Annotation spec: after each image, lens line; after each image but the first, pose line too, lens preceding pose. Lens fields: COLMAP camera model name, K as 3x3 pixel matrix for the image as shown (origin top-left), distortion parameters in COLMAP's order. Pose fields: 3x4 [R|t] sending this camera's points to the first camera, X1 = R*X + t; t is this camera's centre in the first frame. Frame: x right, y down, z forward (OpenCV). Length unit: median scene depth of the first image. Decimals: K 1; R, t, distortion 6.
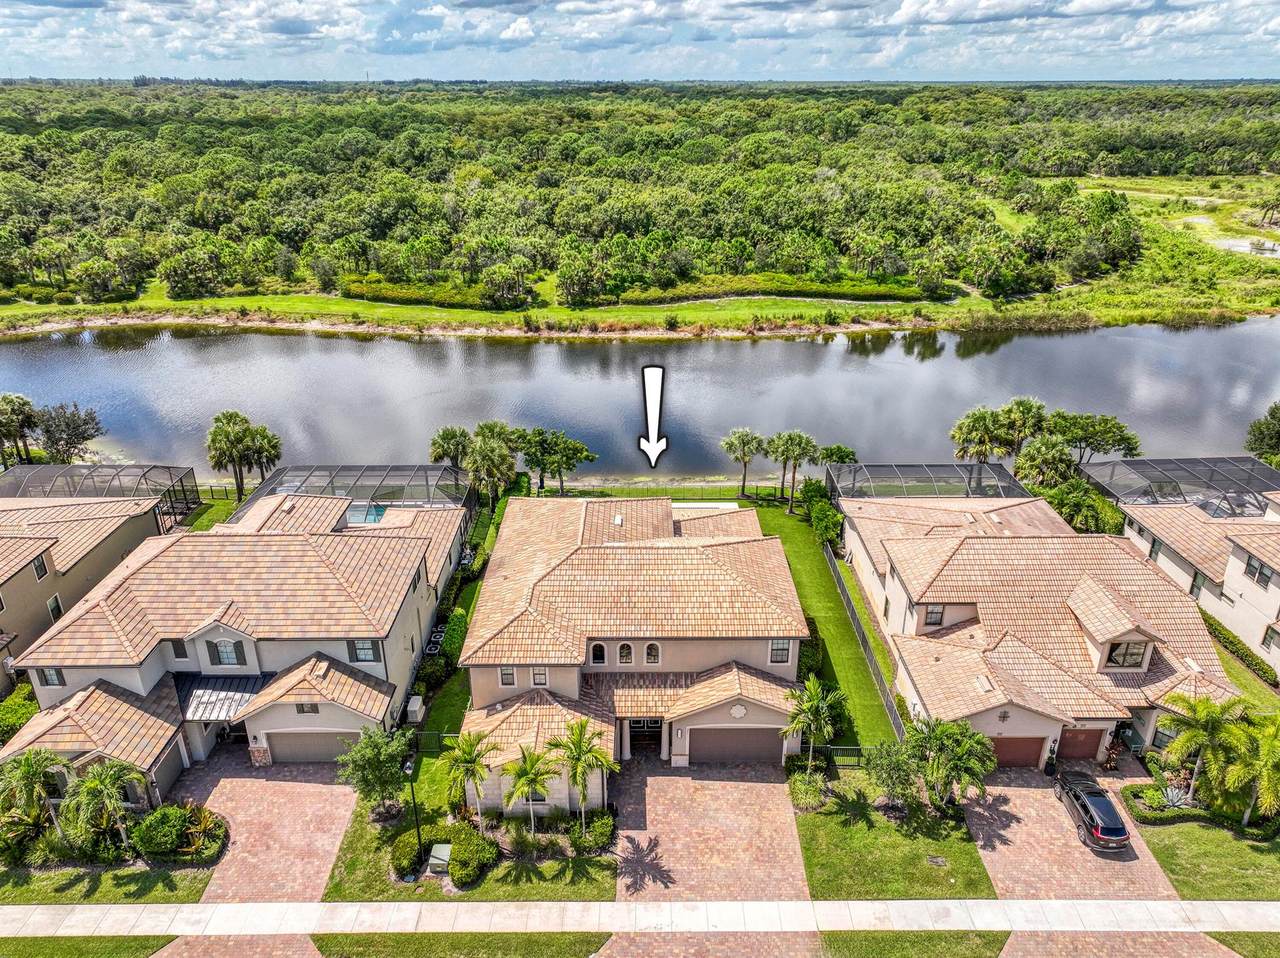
lens RADIAL K [[892.7, 0, 636.8], [0, 892.7, 478.2], [0, 0, 1]] dist [0.014257, 0.006977]
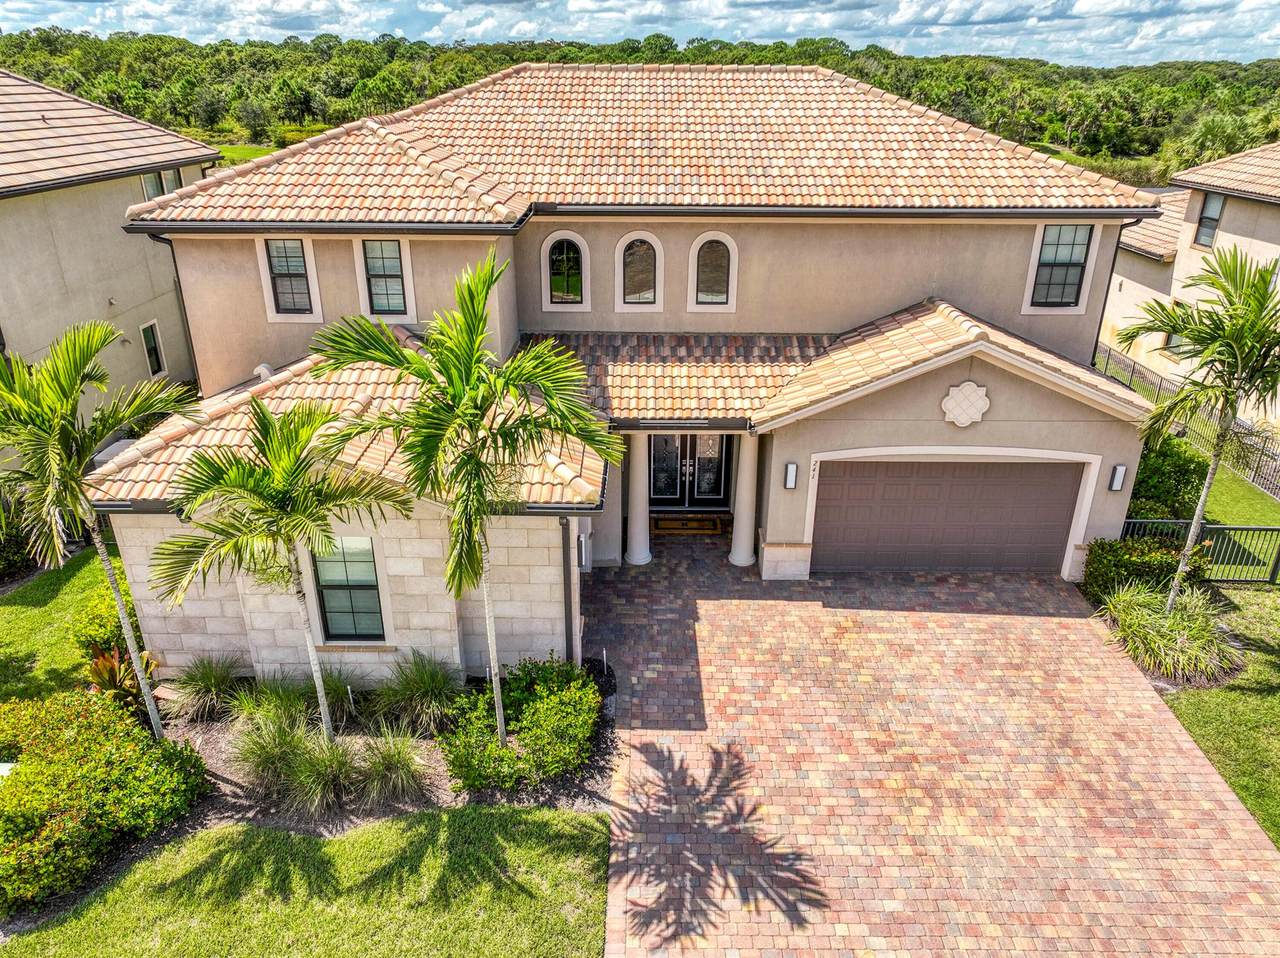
lens RADIAL K [[895.2, 0, 641.2], [0, 895.2, 479.6], [0, 0, 1]] dist [0.009586, 0.003042]
pose [[0.999939, 0.009923, 0.004812, -0.013608], [-0.009942, 0.999943, 0.003825, 0.296275], [-0.004774, -0.003872, 0.999981, 0.668752]]
